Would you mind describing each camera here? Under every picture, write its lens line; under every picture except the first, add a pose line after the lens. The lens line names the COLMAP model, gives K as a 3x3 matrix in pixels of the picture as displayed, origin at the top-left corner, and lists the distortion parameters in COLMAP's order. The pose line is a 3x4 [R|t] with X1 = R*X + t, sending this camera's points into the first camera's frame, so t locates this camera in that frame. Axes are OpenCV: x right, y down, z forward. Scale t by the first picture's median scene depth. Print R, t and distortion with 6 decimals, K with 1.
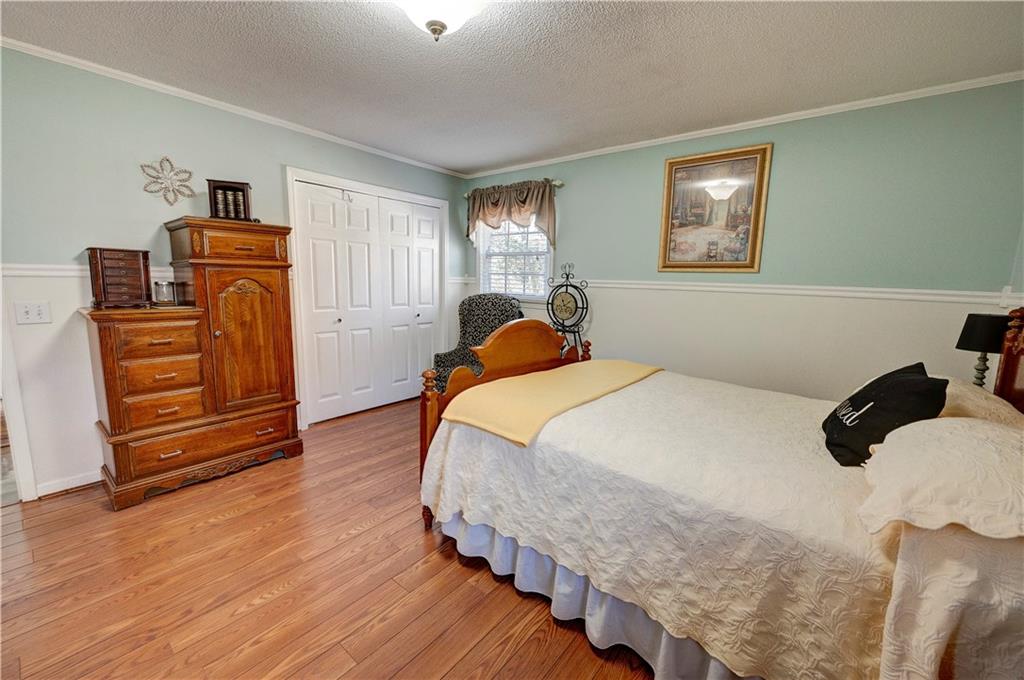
lens RADIAL K [[411.1, 0, 512.1], [0, 411.1, 334.0], [0, 0, 1]] dist [-0.002523, -0.000160]
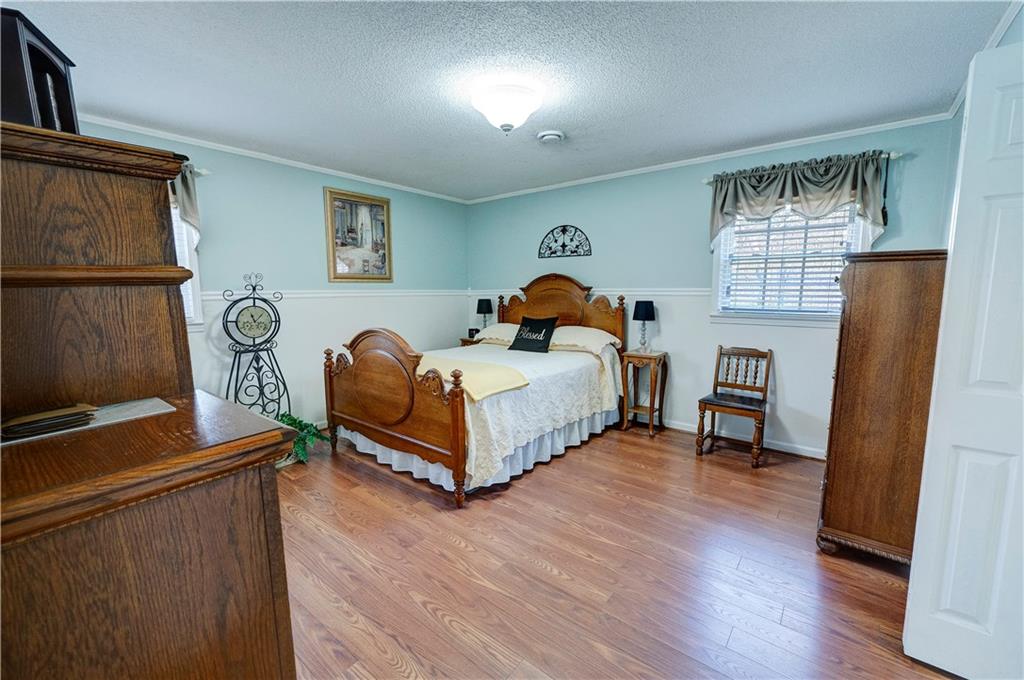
lens RADIAL K [[411.1, 0, 515.2], [0, 411.1, 341.1], [0, 0, 1]] dist [-0.002523, -0.000160]
pose [[-0.009826, -0.149809, 0.988666, -0.879598], [0.143217, 0.978310, 0.149663, -0.094098], [-0.989643, 0.143065, 0.011843, 0.528347]]
